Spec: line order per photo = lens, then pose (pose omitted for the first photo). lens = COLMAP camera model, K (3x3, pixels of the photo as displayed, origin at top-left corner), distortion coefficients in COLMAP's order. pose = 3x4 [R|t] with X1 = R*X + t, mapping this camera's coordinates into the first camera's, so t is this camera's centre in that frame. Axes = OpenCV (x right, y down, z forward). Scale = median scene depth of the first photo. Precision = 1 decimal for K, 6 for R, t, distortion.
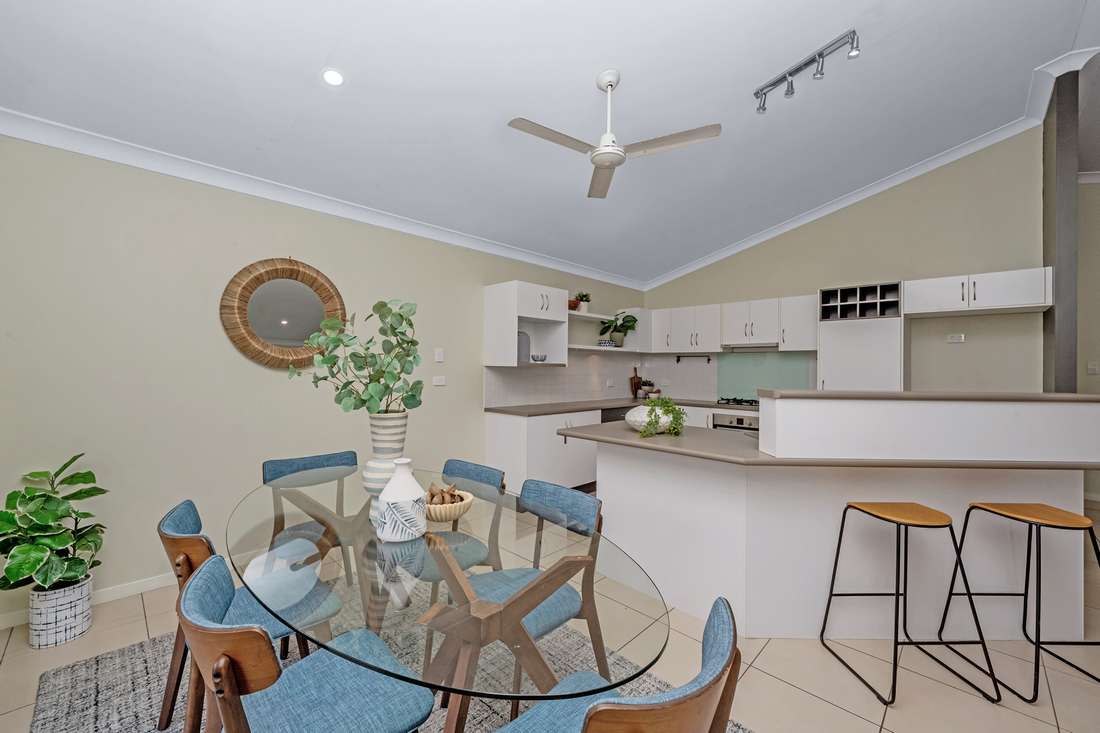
lens RADIAL K [[440.1, 0, 550.0], [0, 440.1, 366.5], [0, 0, 1]] dist [0.000229, 0.000007]
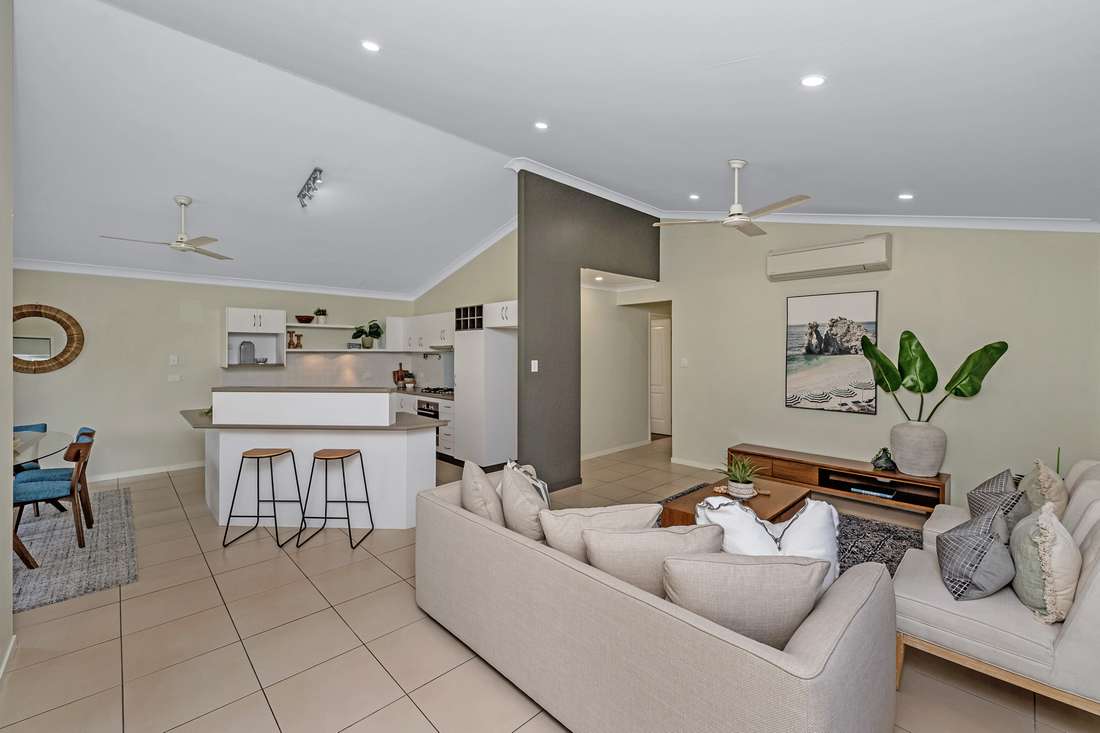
lens RADIAL K [[454.5, 0, 537.9], [0, 454.5, 350.0], [0, 0, 1]] dist [-0.000788, -0.000163]
pose [[0.998418, -0.011678, -0.054997, 0.945223], [0.011508, 0.999928, -0.003395, -0.037733], [0.055033, 0.002756, 0.998481, -0.392407]]
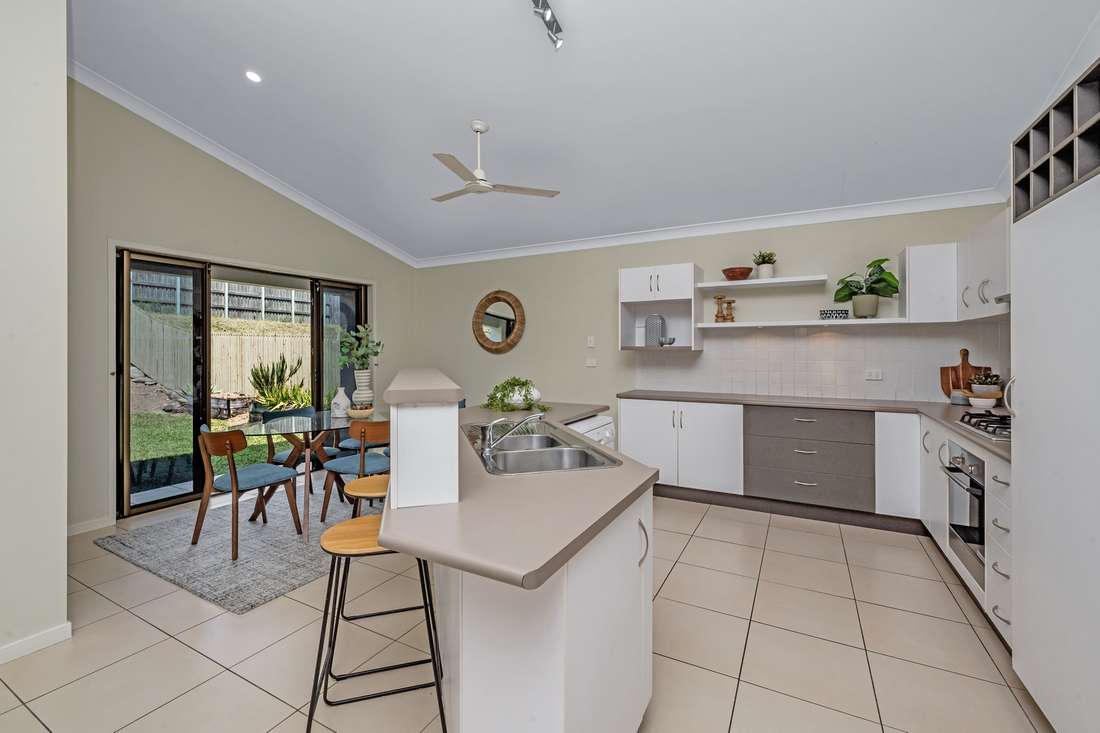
lens RADIAL K [[460.3, 0, 551.0], [0, 460.3, 345.0], [0, 0, 1]] dist [-0.000068, 0.000045]
pose [[0.271877, -0.013823, -0.962233, 0.874038], [0.011700, 0.999870, -0.011058, -0.003727], [0.962261, -0.008252, 0.272003, 0.498157]]
